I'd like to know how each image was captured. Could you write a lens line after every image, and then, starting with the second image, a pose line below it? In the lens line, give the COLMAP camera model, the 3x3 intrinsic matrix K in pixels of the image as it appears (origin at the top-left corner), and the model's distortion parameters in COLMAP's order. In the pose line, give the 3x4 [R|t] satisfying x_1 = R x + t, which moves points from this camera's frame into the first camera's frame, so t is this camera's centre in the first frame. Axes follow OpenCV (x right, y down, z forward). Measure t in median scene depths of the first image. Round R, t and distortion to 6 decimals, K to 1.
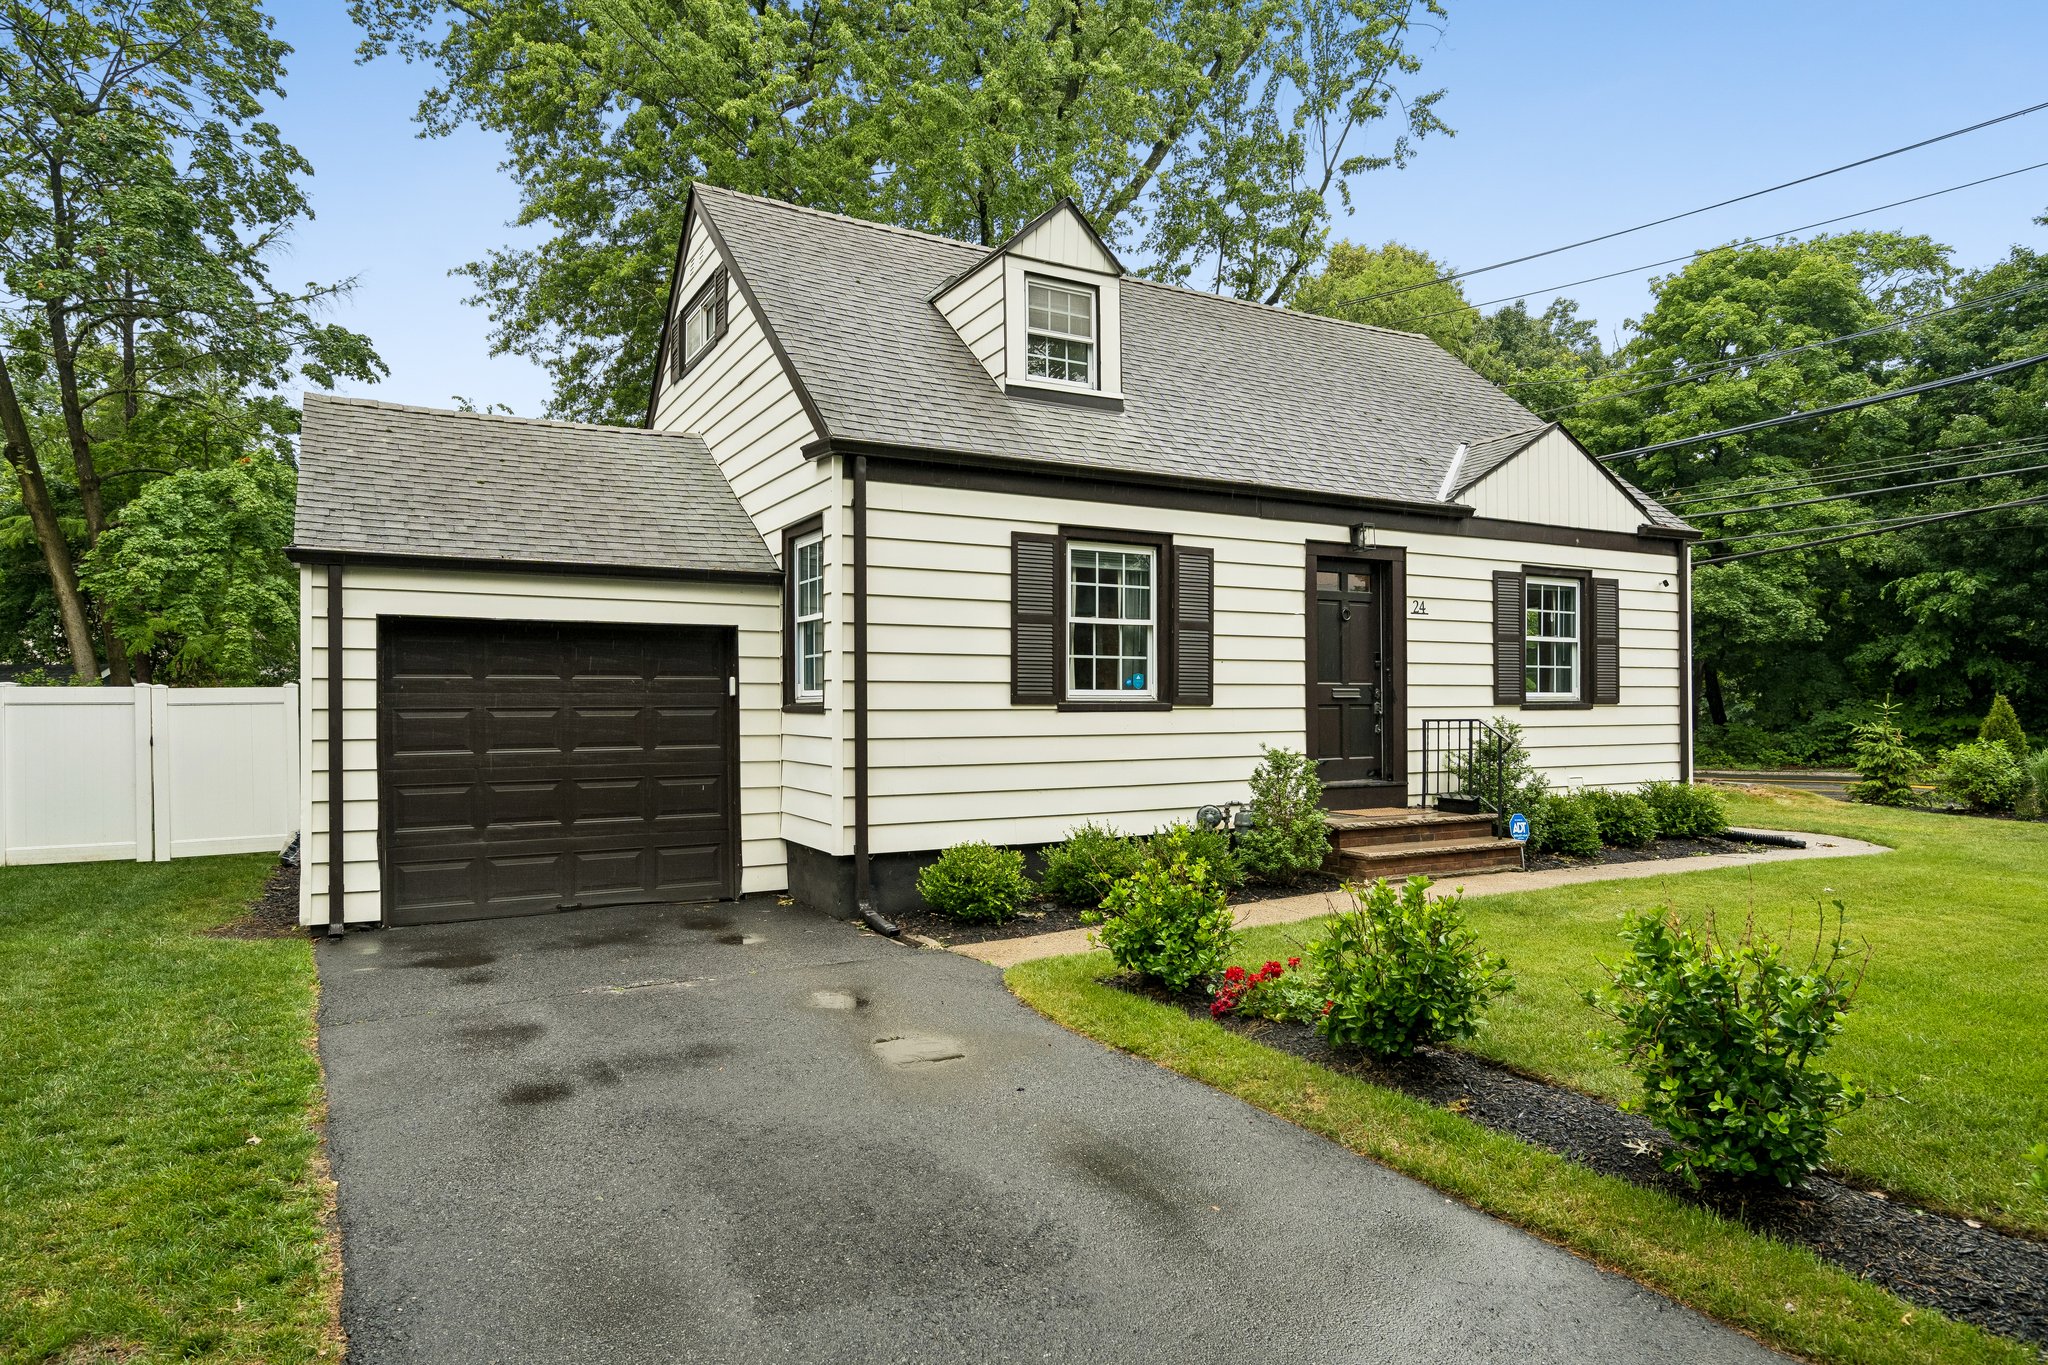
lens RADIAL K [[1205.7, 0, 1027.5], [0, 1205.7, 711.5], [0, 0, 1]] dist [0.035581, -0.002168]
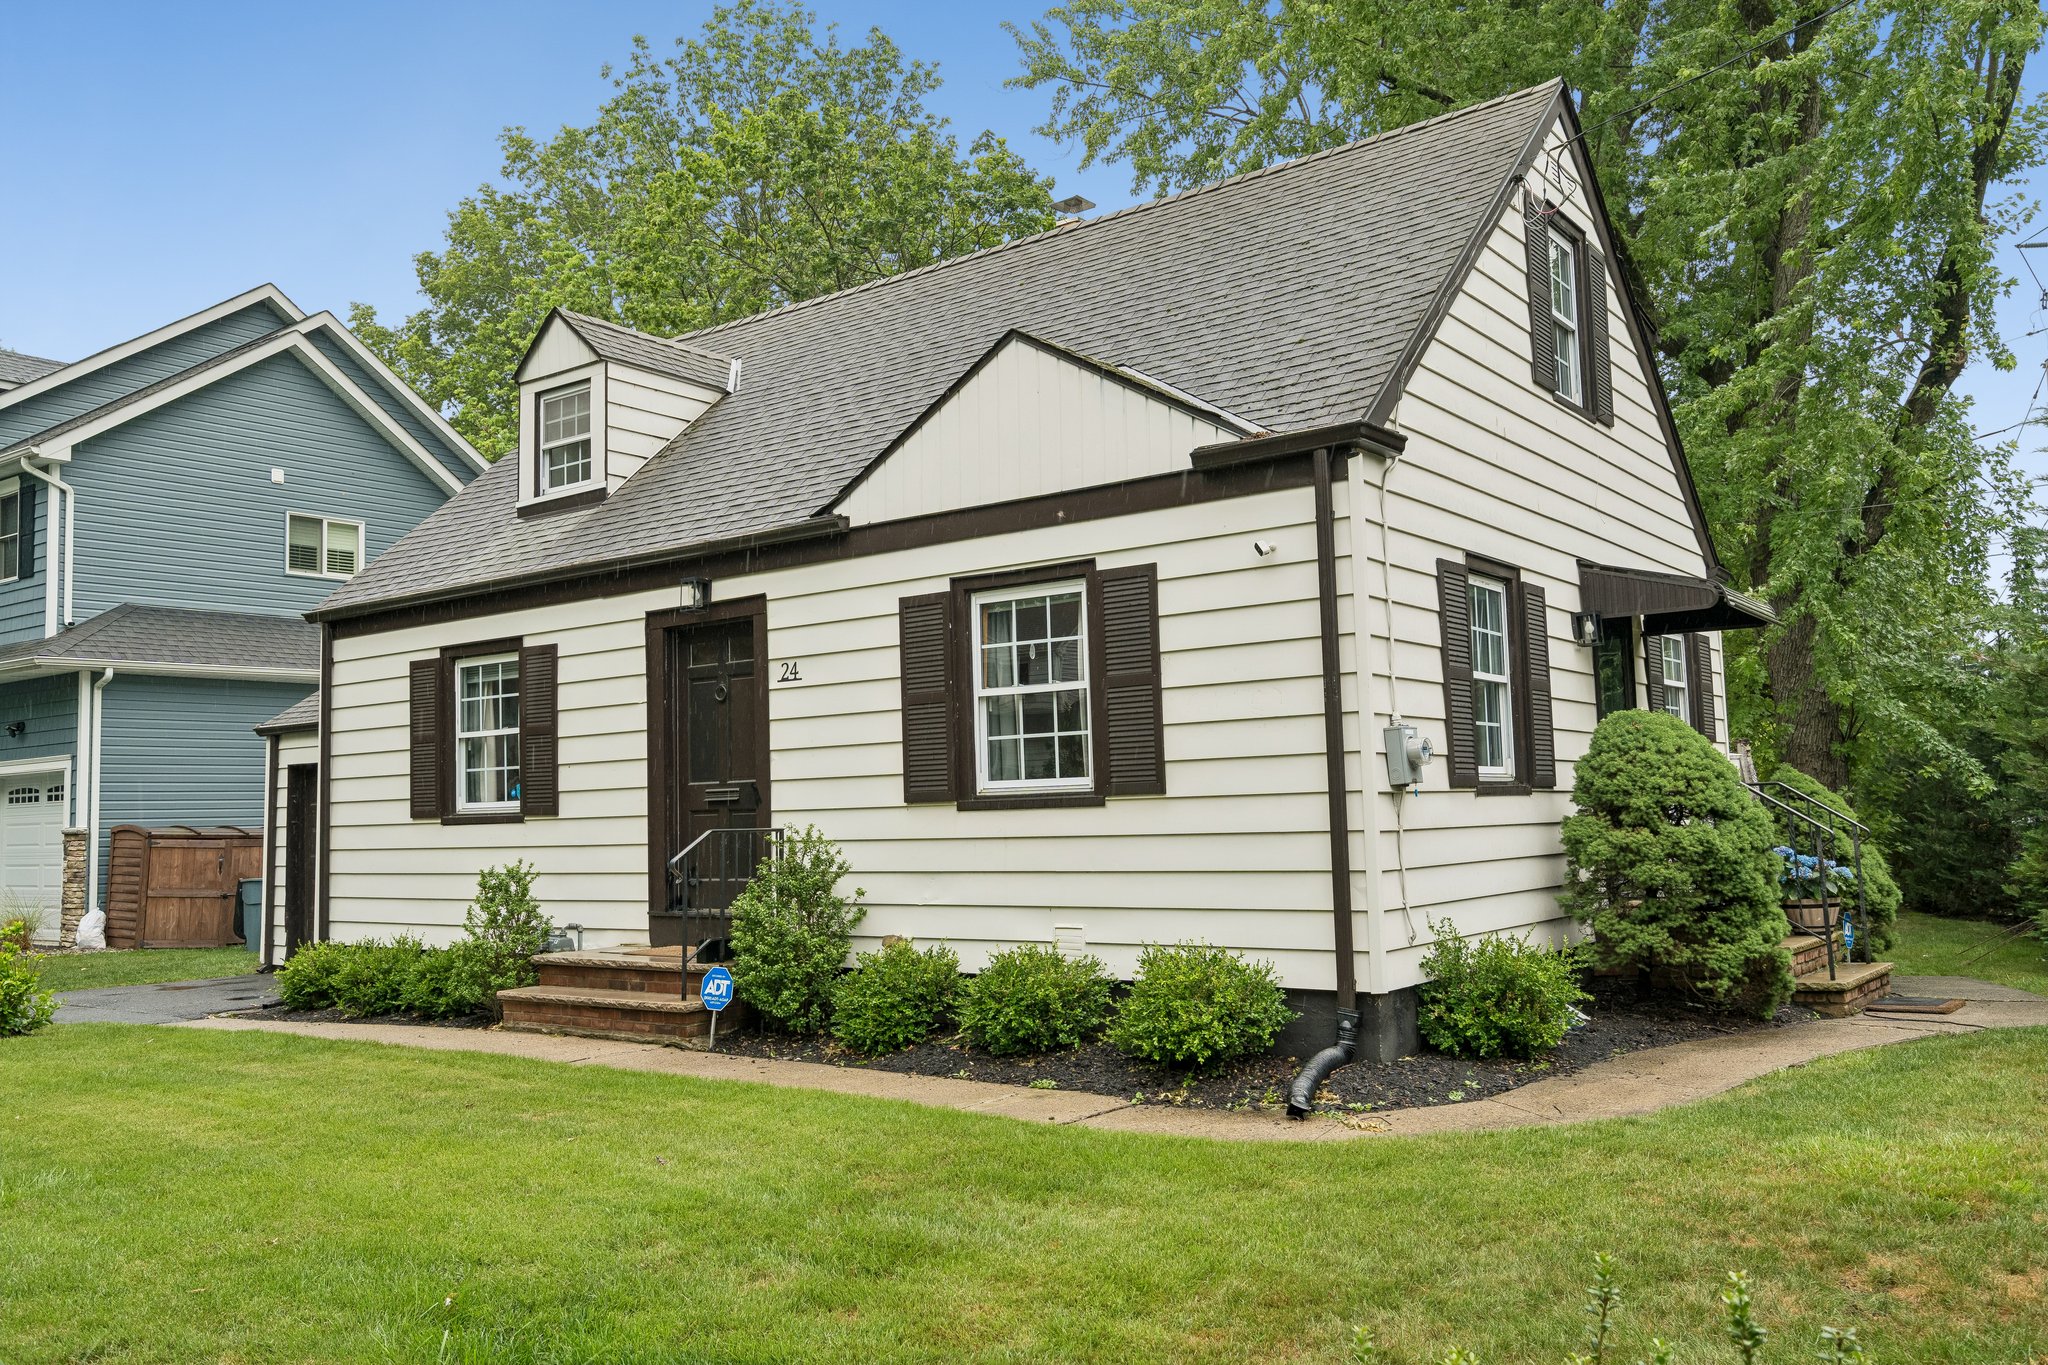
lens RADIAL K [[1646.8, 0, 1024.0], [0, 1646.8, 682.5], [0, 0, 1]] dist [0.037355, 0.000677]
pose [[0.387083, -0.076660, -0.918853, 1.365340], [0.027496, 0.997054, -0.071601, -0.005923], [0.921635, 0.002450, 0.388050, 0.798012]]
